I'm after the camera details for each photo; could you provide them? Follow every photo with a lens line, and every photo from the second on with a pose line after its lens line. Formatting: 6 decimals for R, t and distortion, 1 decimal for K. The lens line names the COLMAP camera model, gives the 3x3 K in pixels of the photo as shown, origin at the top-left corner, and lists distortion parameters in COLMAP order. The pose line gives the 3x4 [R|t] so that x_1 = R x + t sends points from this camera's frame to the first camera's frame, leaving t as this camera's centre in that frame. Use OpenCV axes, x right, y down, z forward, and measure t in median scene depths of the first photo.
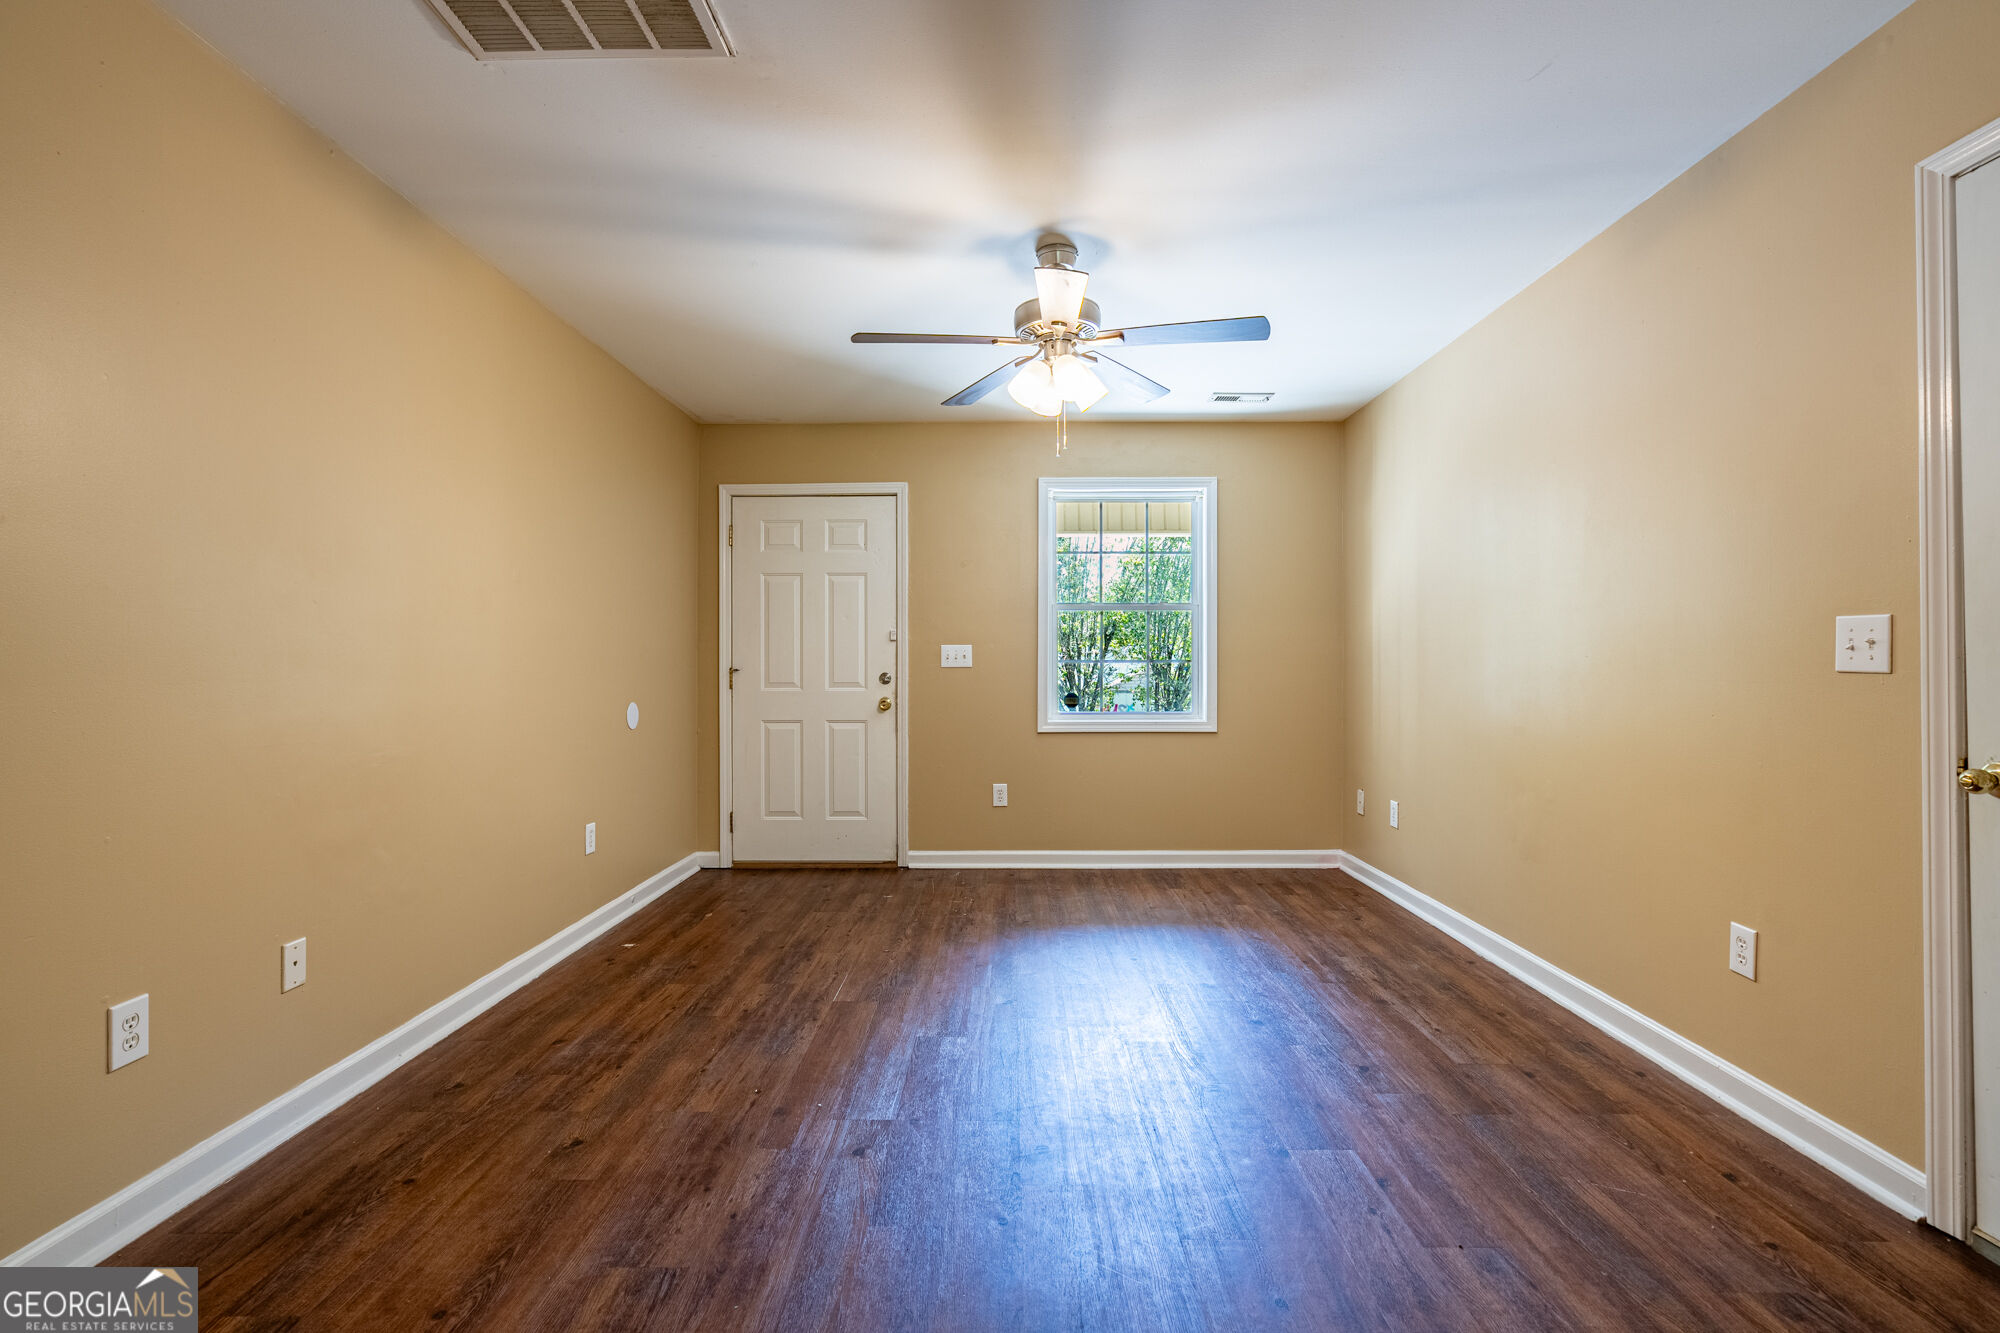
lens RADIAL K [[897.7, 0, 1007.5], [0, 897.7, 660.3], [0, 0, 1]] dist [-0.007748, 0.002216]
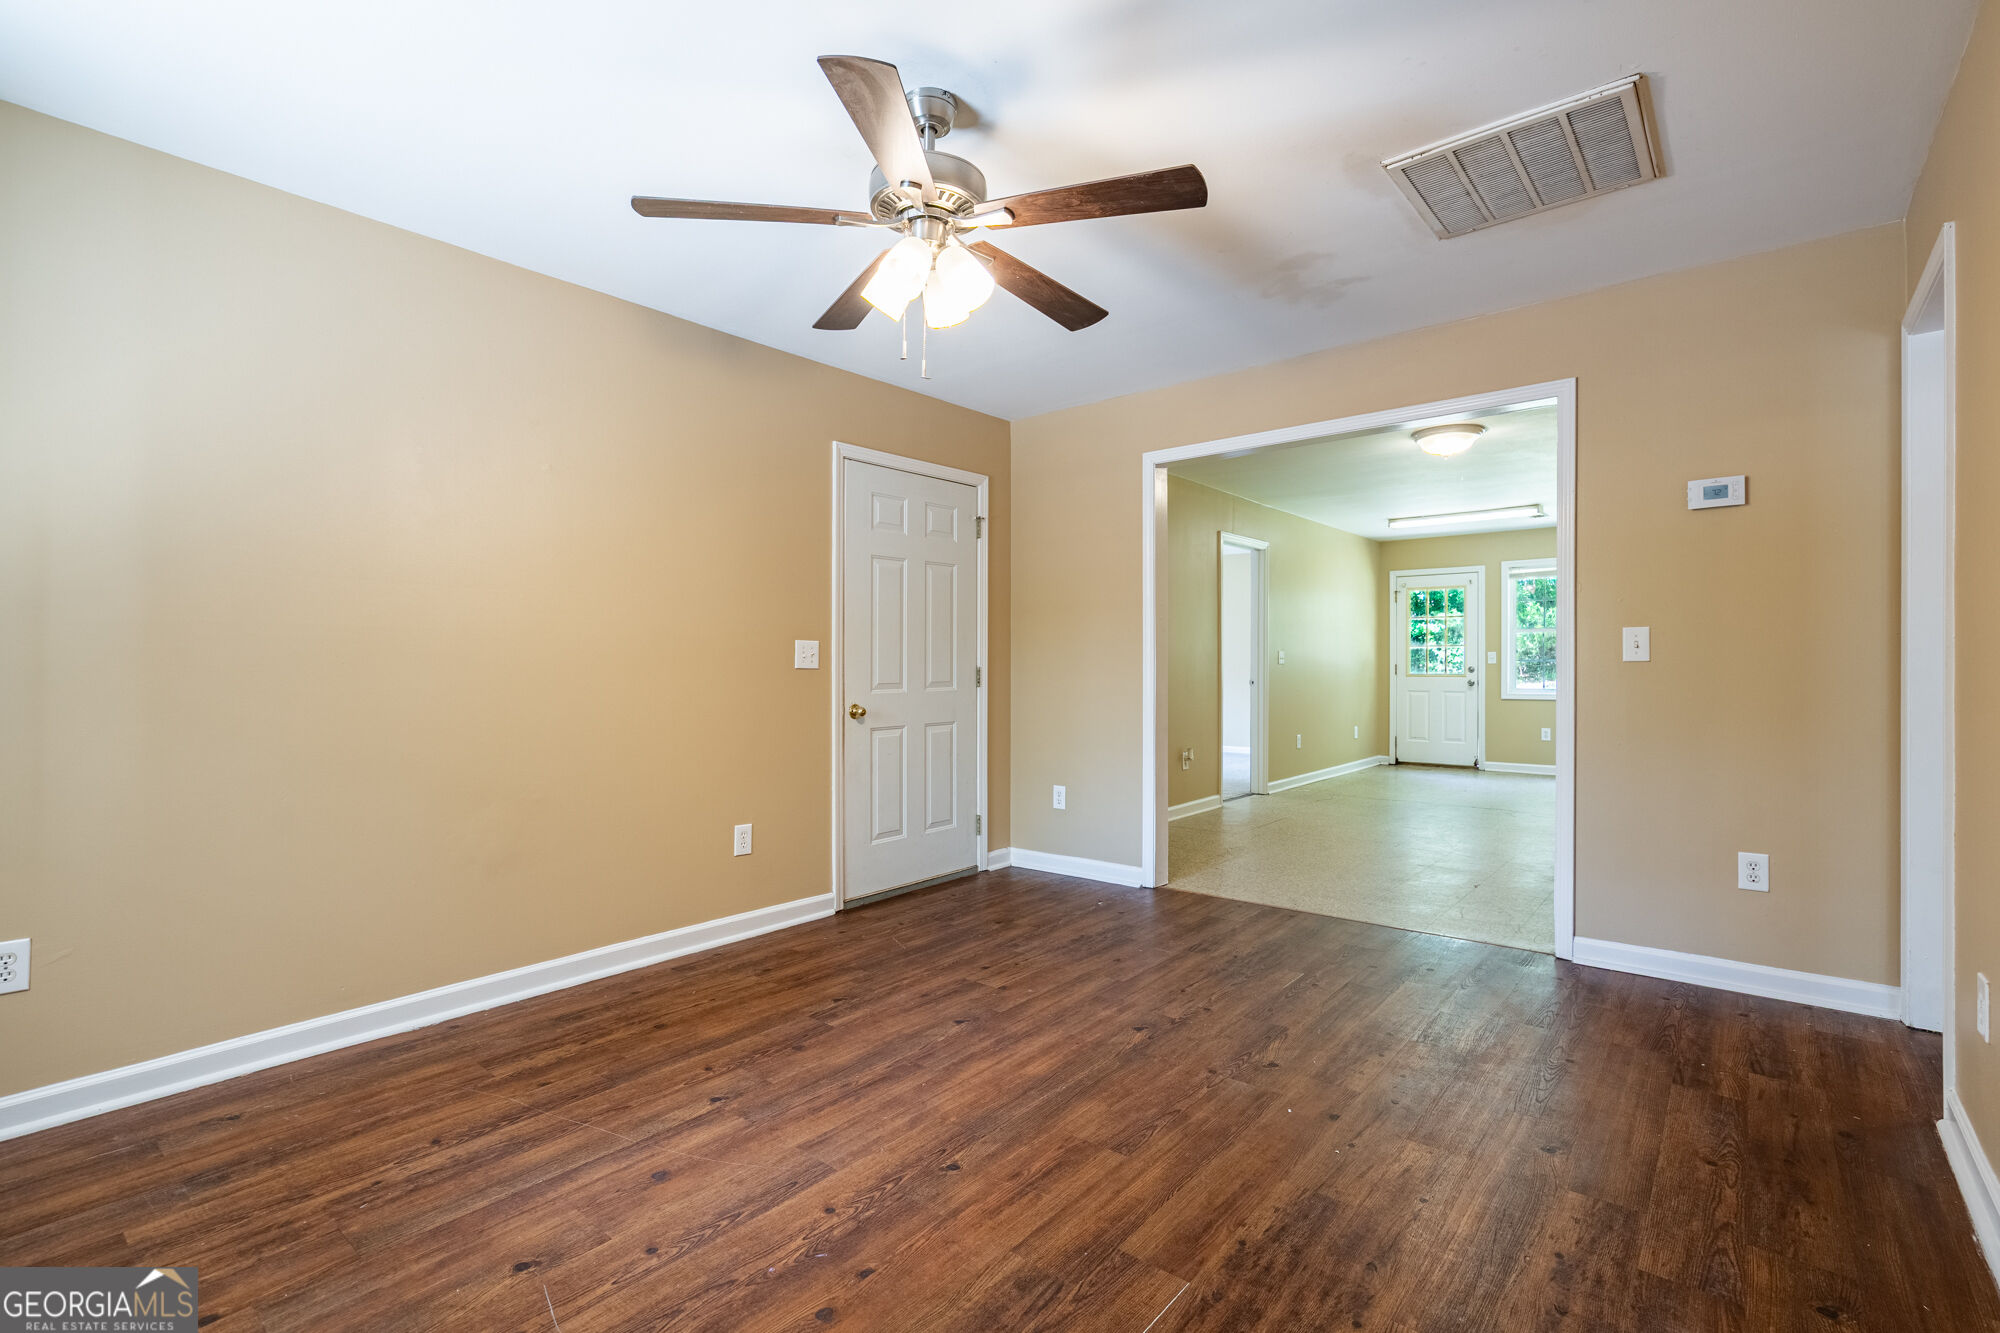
lens RADIAL K [[897.7, 0, 1008.6], [0, 897.7, 669.7], [0, 0, 1]] dist [-0.007748, 0.002216]
pose [[-0.768776, 0.002674, 0.639513, -0.285576], [0.002454, 0.999996, -0.001232, 0.007877], [-0.639514, 0.000622, -0.768779, 0.928671]]
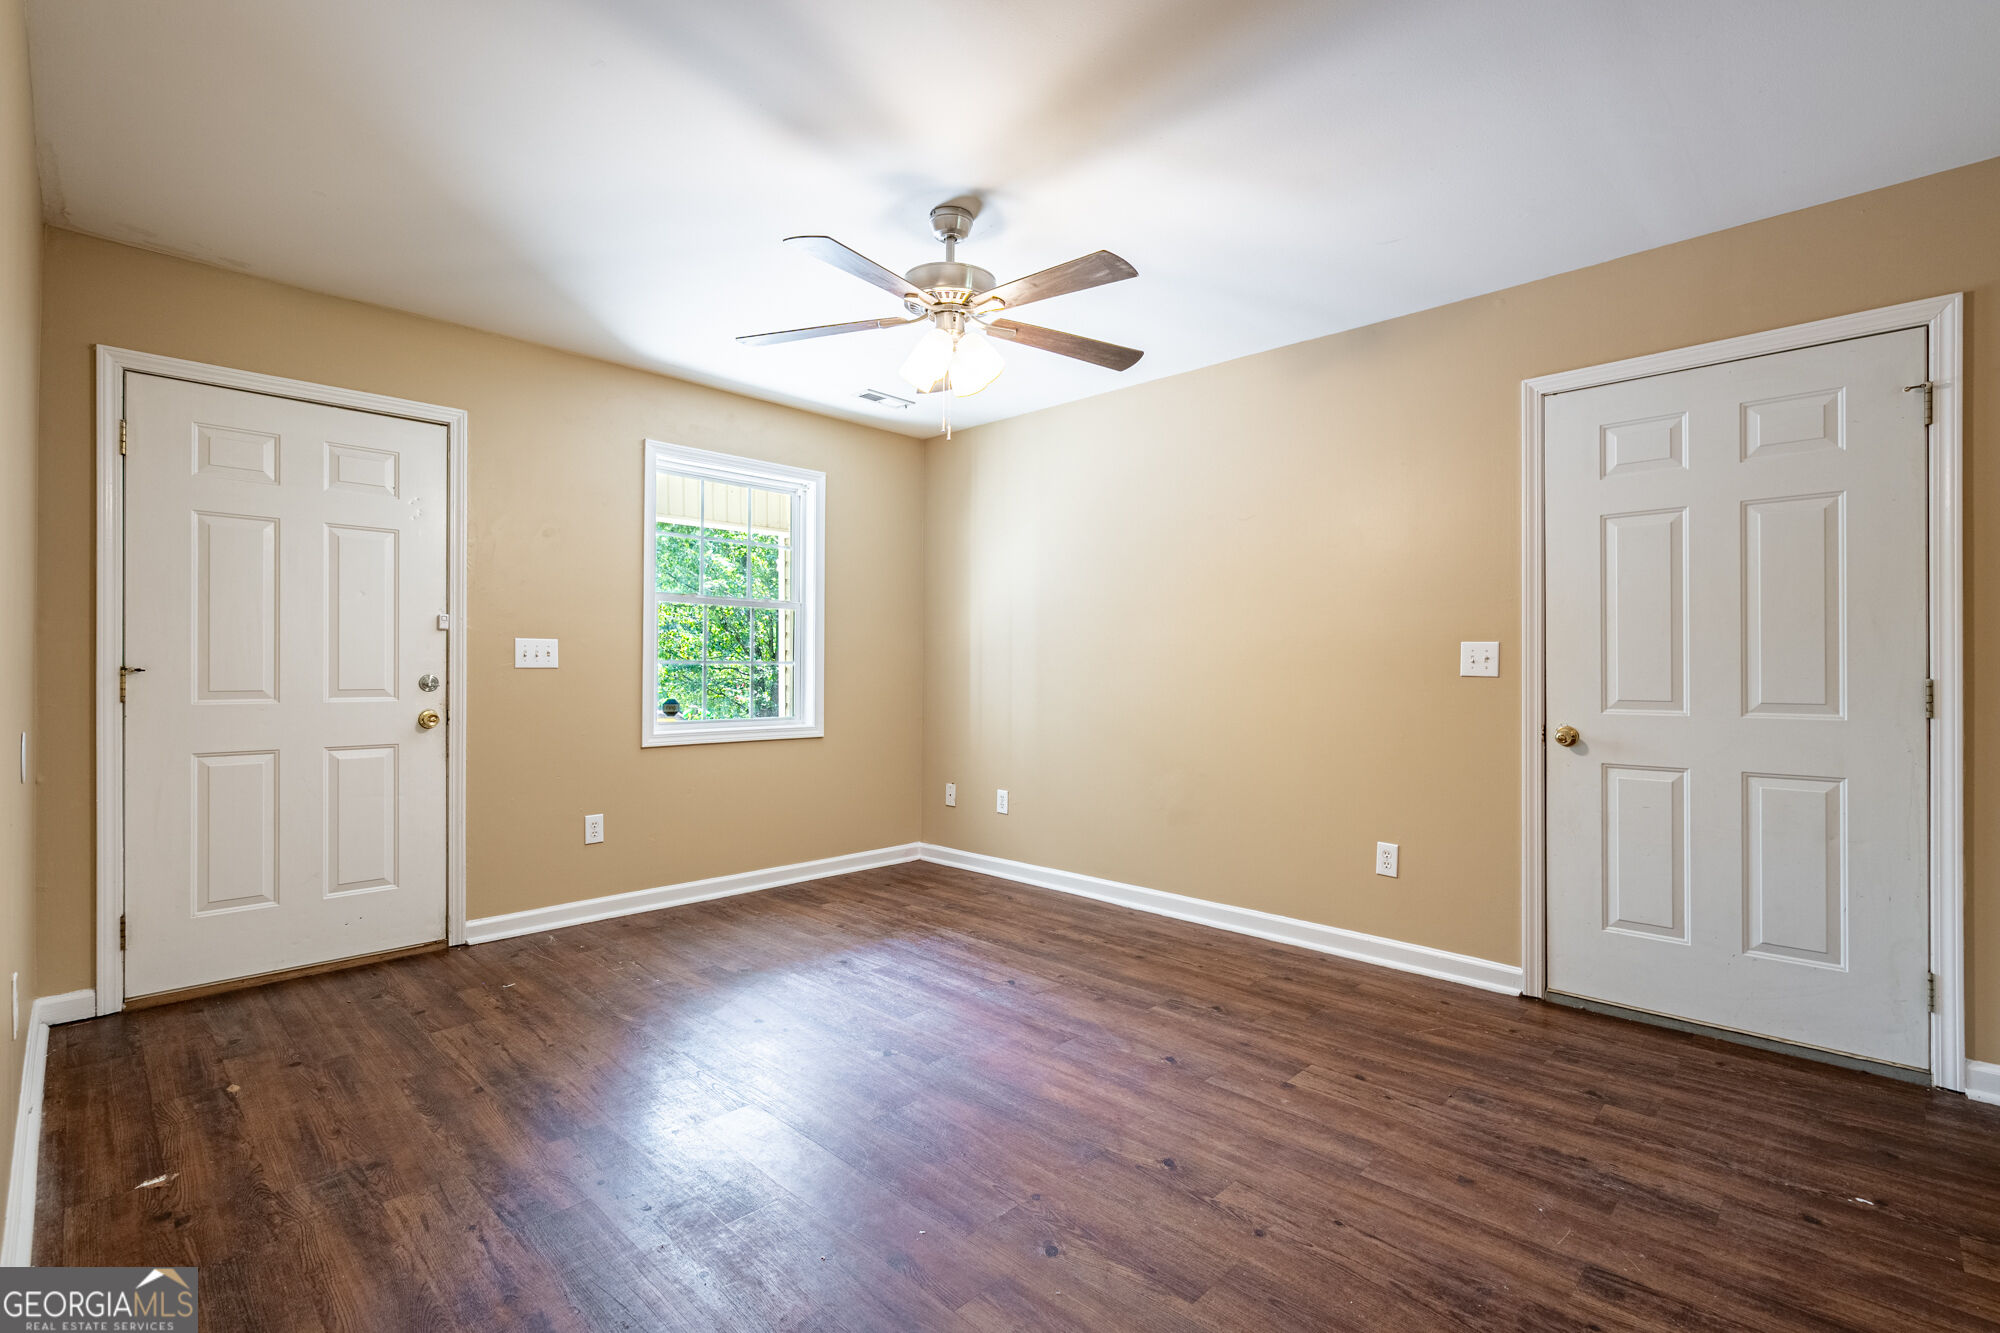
lens RADIAL K [[897.7, 0, 1006.7], [0, 897.7, 664.3], [0, 0, 1]] dist [-0.007748, 0.002216]
pose [[0.692681, 0.010015, 0.721175, -0.344671], [-0.011565, 0.999929, -0.002778, 0.002496], [-0.721152, -0.006416, 0.692748, 0.197103]]
